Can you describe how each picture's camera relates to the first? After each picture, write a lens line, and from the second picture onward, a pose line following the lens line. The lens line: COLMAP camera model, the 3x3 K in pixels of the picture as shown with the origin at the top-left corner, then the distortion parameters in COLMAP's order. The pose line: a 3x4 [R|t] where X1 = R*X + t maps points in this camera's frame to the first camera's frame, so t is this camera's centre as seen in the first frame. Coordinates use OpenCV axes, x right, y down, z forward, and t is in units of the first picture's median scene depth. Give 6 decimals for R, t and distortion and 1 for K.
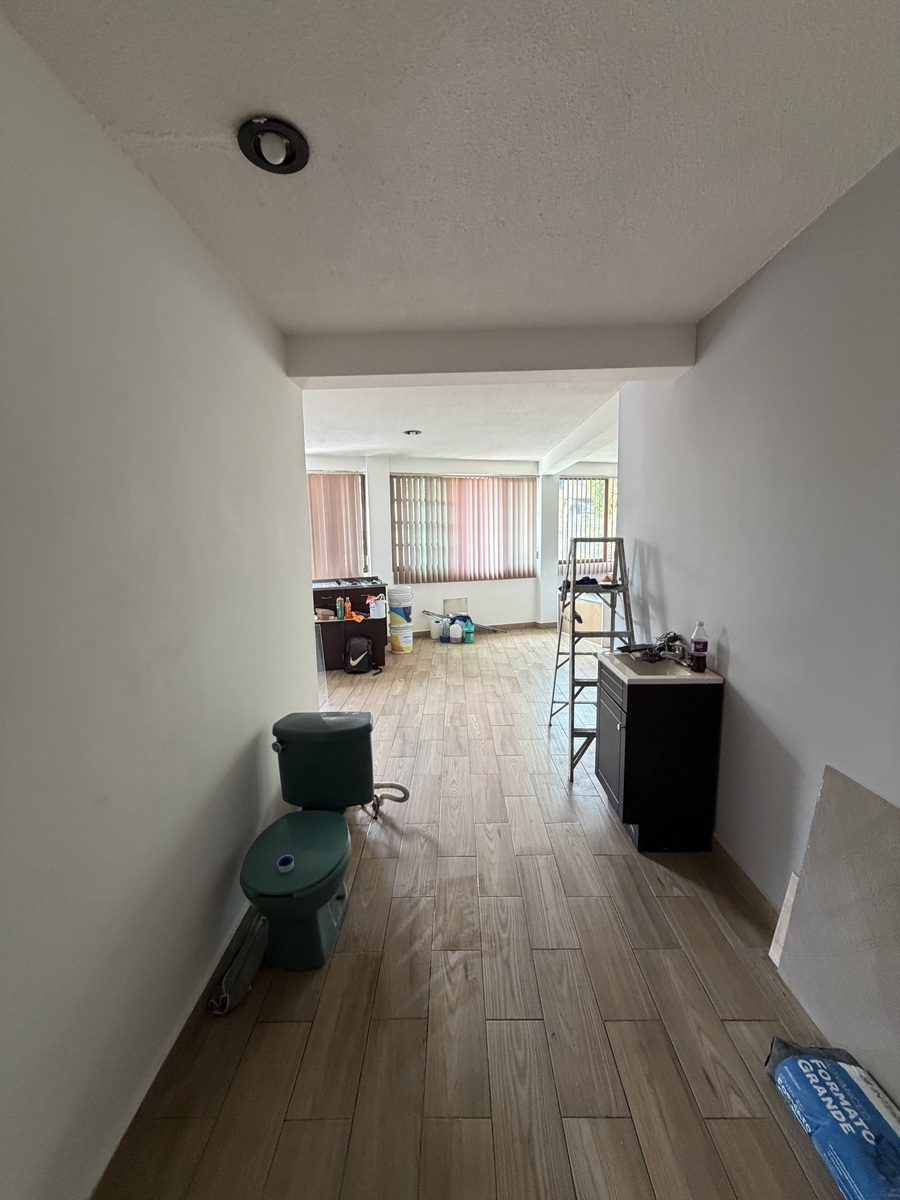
lens RADIAL K [[482.5, 0, 452.2], [0, 482.5, 597.3], [0, 0, 1]] dist [0.002990, 0.000100]
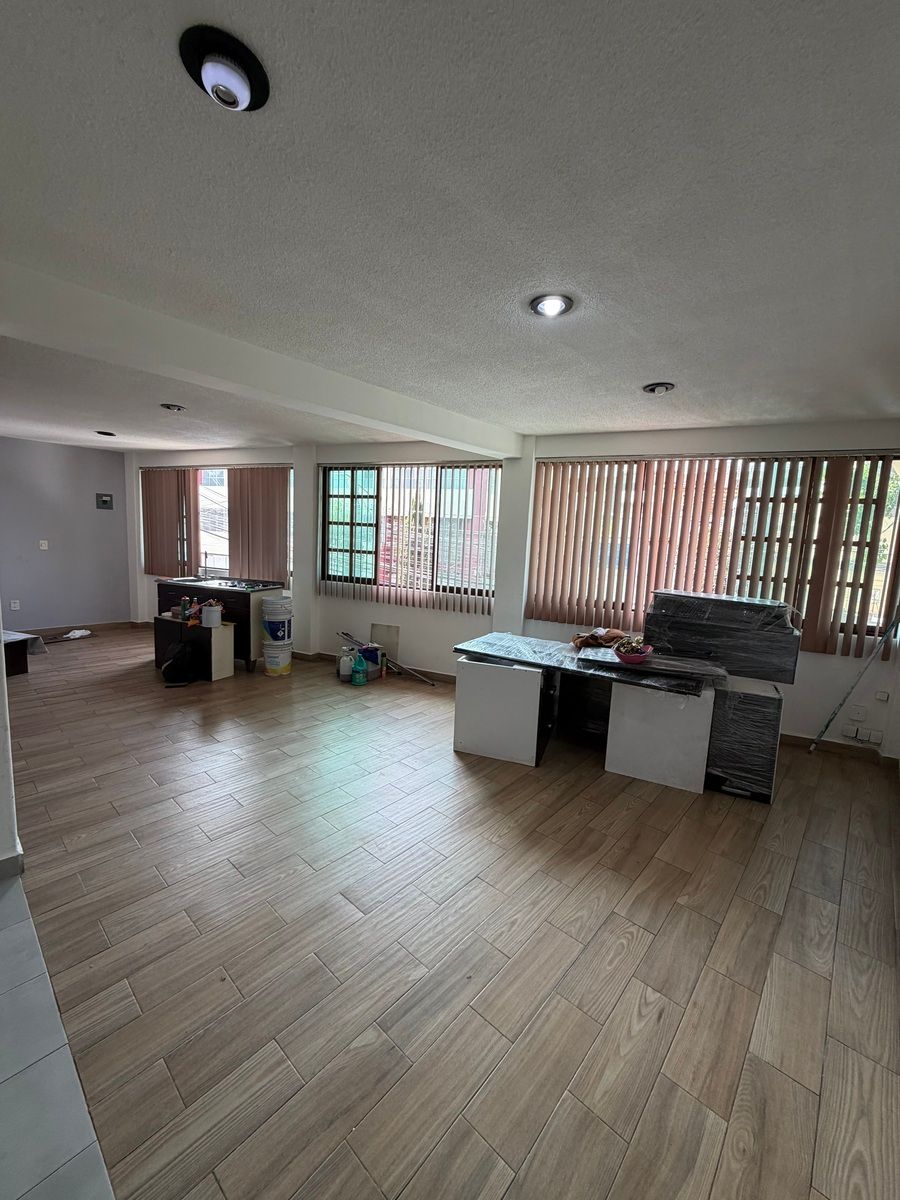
lens RADIAL K [[482.5, 0, 452.2], [0, 482.5, 597.3], [0, 0, 1]] dist [0.002990, 0.000100]
pose [[0.672397, 0.139799, -0.726869, 0.592786], [-0.161503, 0.986051, 0.040248, -0.077218], [0.722356, 0.090329, 0.685596, 0.627326]]
